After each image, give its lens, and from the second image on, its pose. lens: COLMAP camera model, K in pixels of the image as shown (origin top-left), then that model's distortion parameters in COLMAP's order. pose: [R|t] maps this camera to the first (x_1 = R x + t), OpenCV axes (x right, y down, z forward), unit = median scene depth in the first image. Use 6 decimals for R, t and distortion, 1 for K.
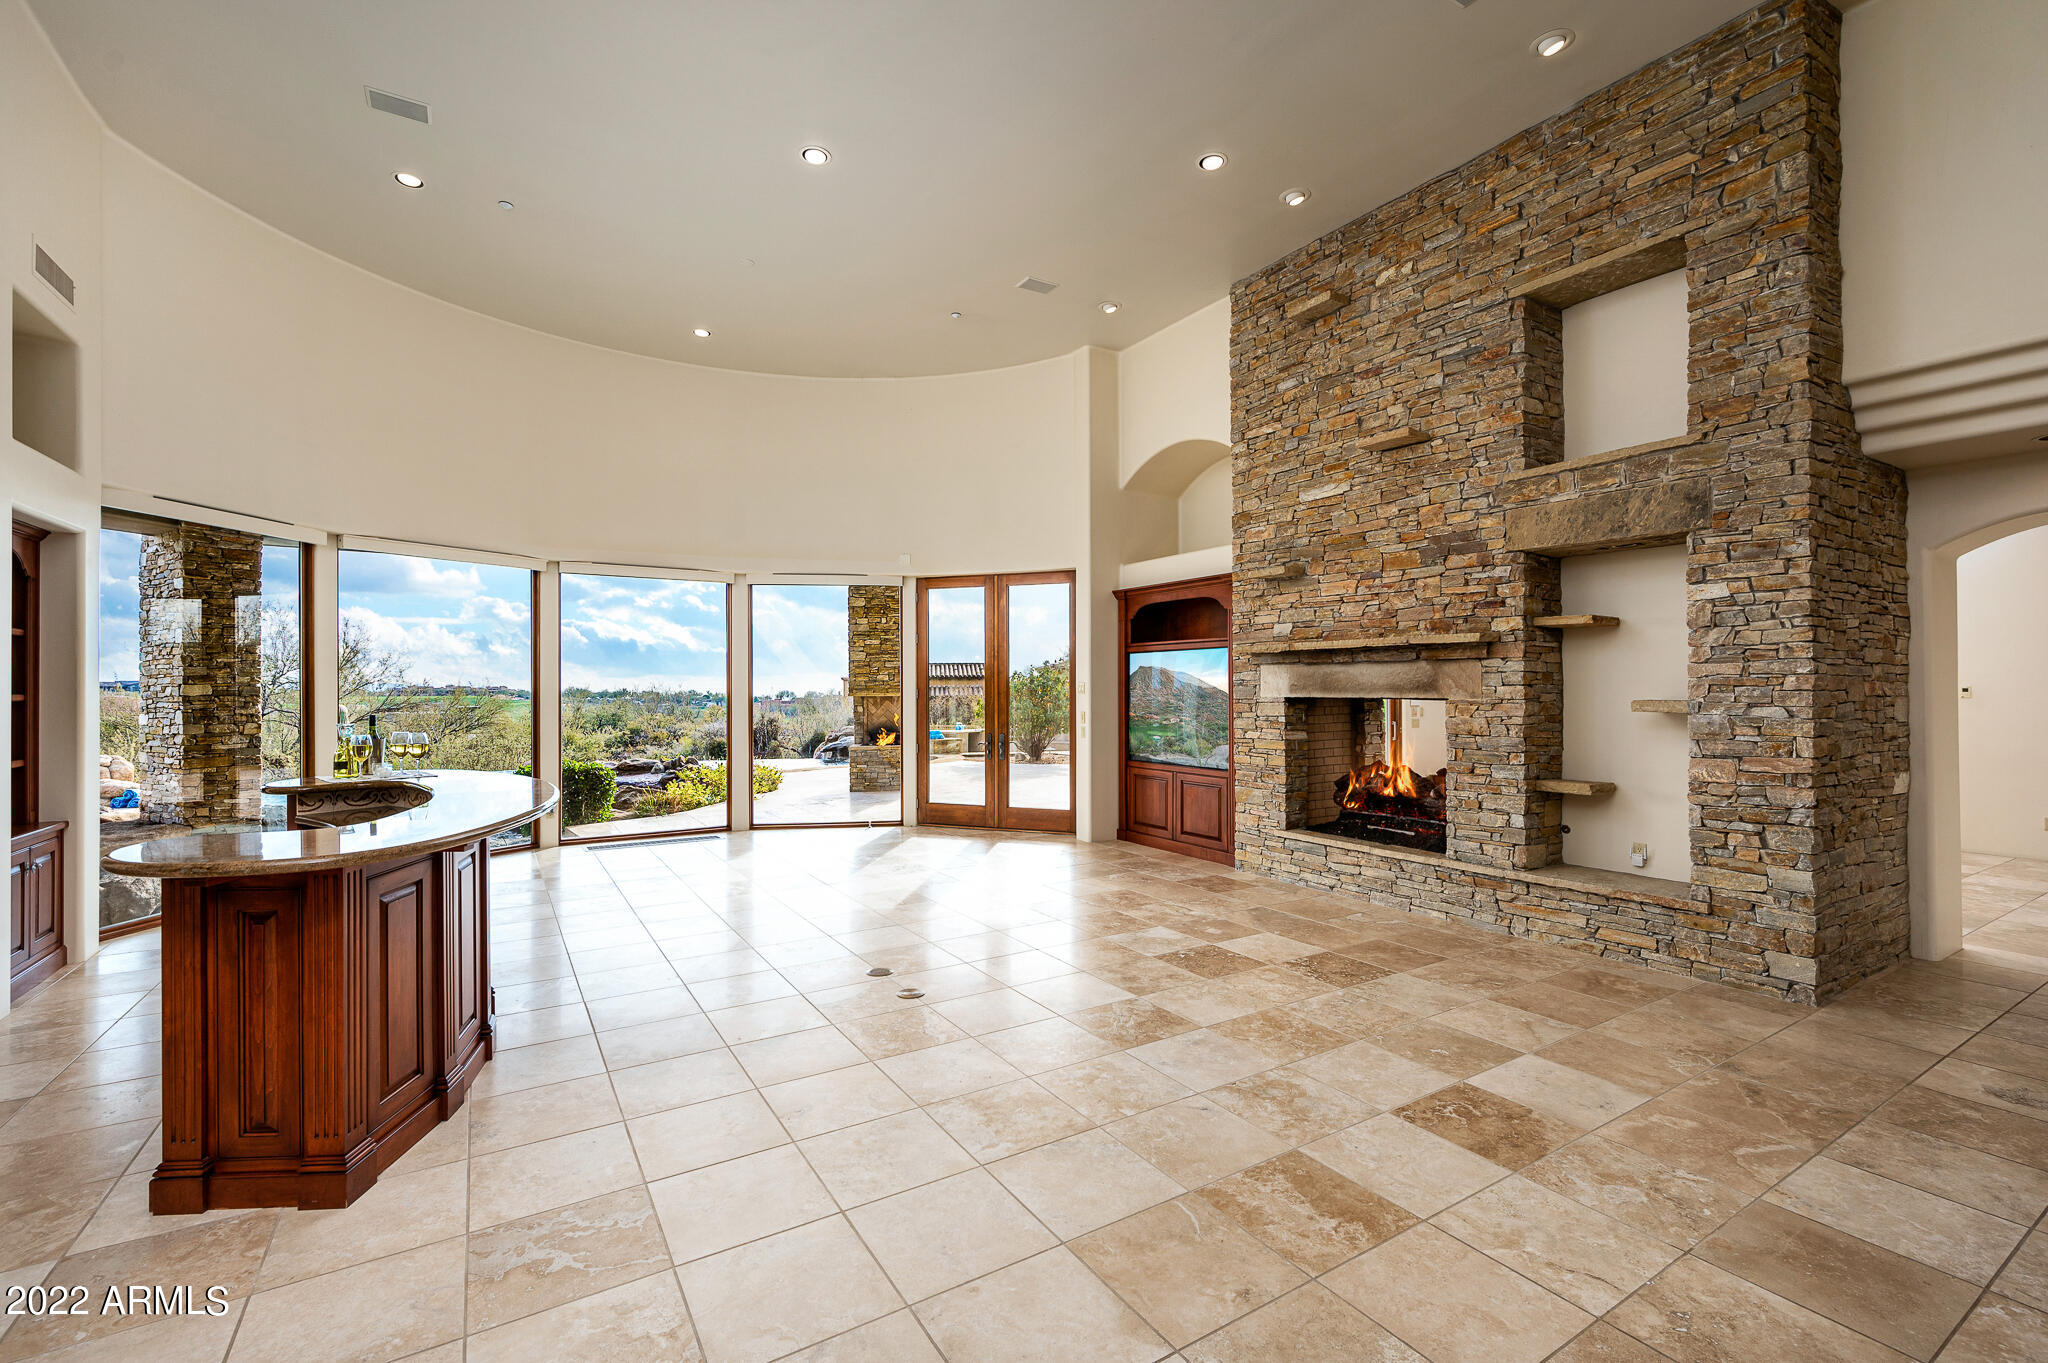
lens RADIAL K [[884.5, 0, 1030.4], [0, 884.5, 680.0], [0, 0, 1]] dist [0.002075, 0.000079]
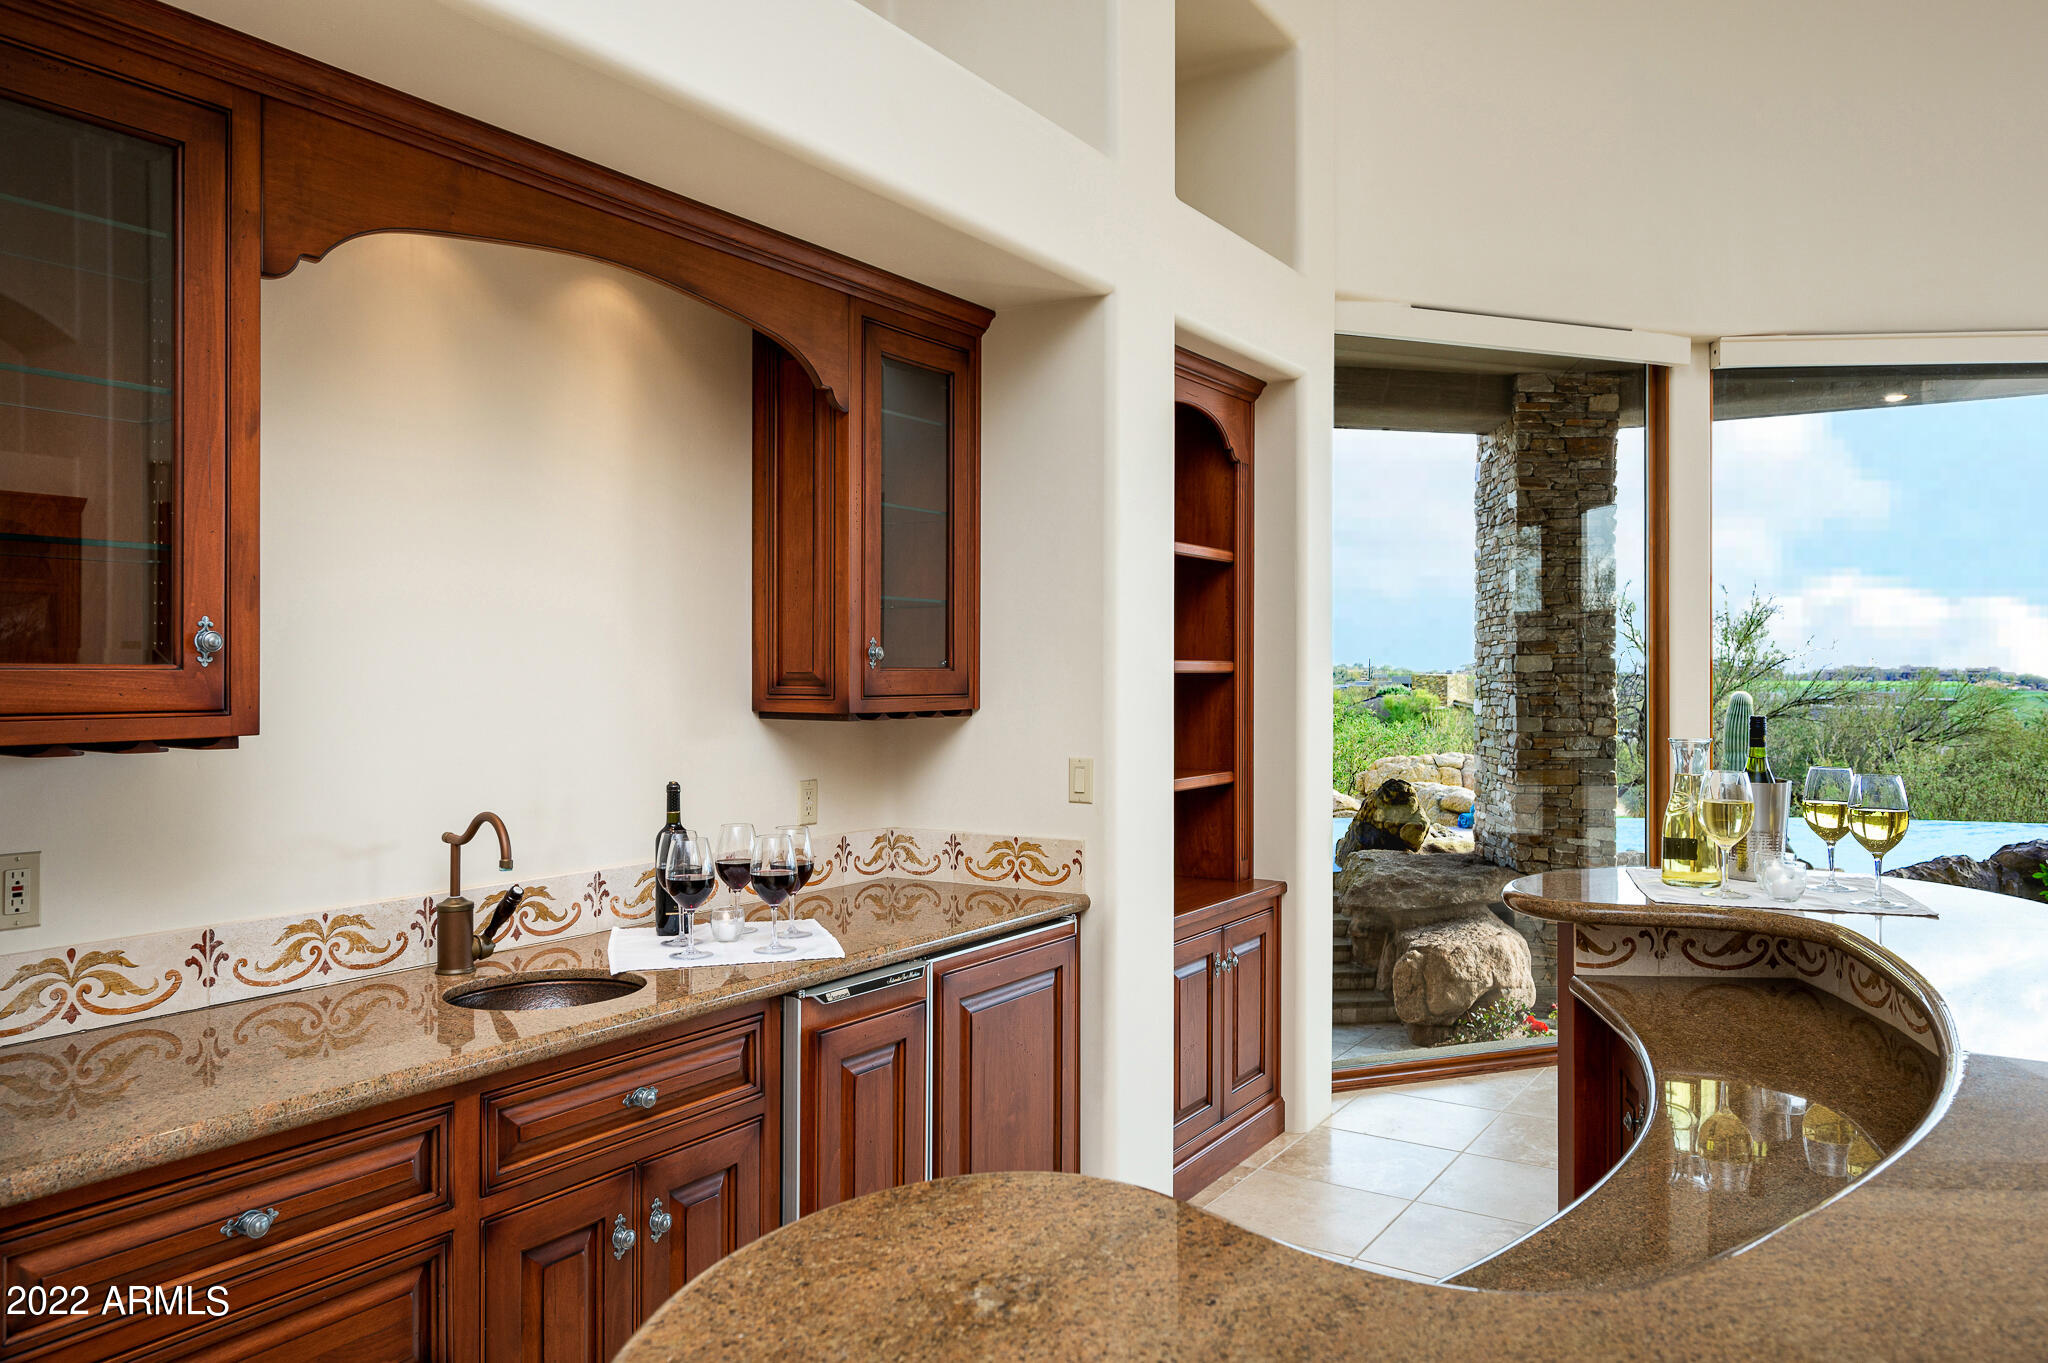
lens RADIAL K [[1374.1, 0, 1028.7], [0, 1374.1, 676.3], [0, 0, 1]] dist [-0.004587, -0.001567]
pose [[0.410615, 0.008712, -0.911767, -0.188082], [0.003745, 0.999930, 0.011241, 0.008232], [0.911801, -0.008031, 0.410554, 0.264730]]
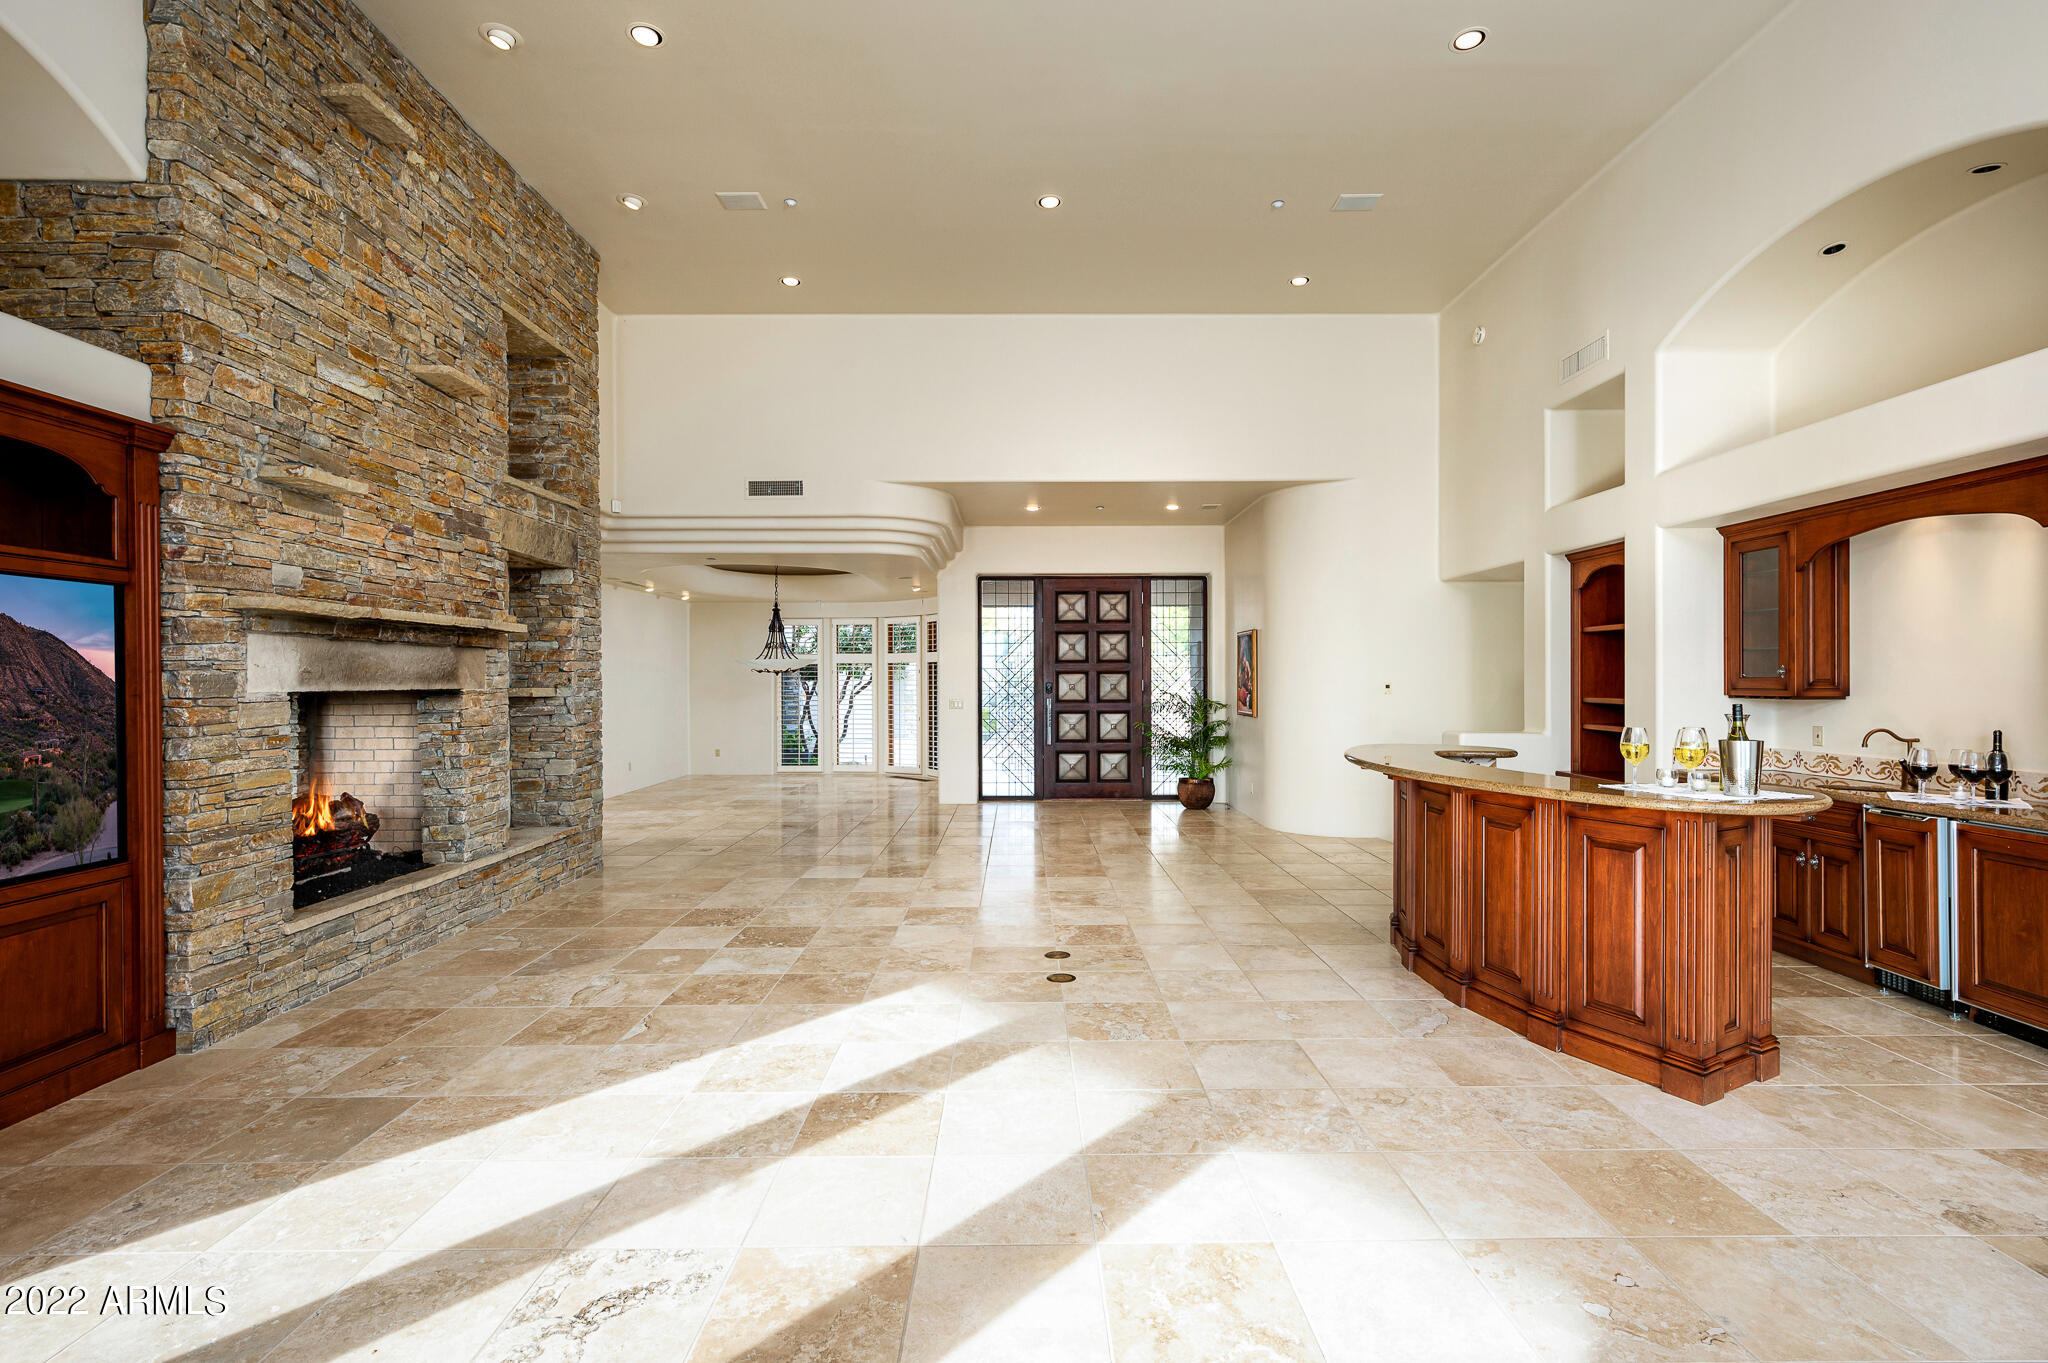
lens RADIAL K [[964.3, 0, 1026.0], [0, 964.3, 685.1], [0, 0, 1]] dist [0.001383, 0.000090]
pose [[-0.851536, 0.007099, 0.524248, -0.488859], [0.005568, 0.999974, -0.004498, 0.021872], [-0.524266, -0.000911, -0.851554, 1.373392]]
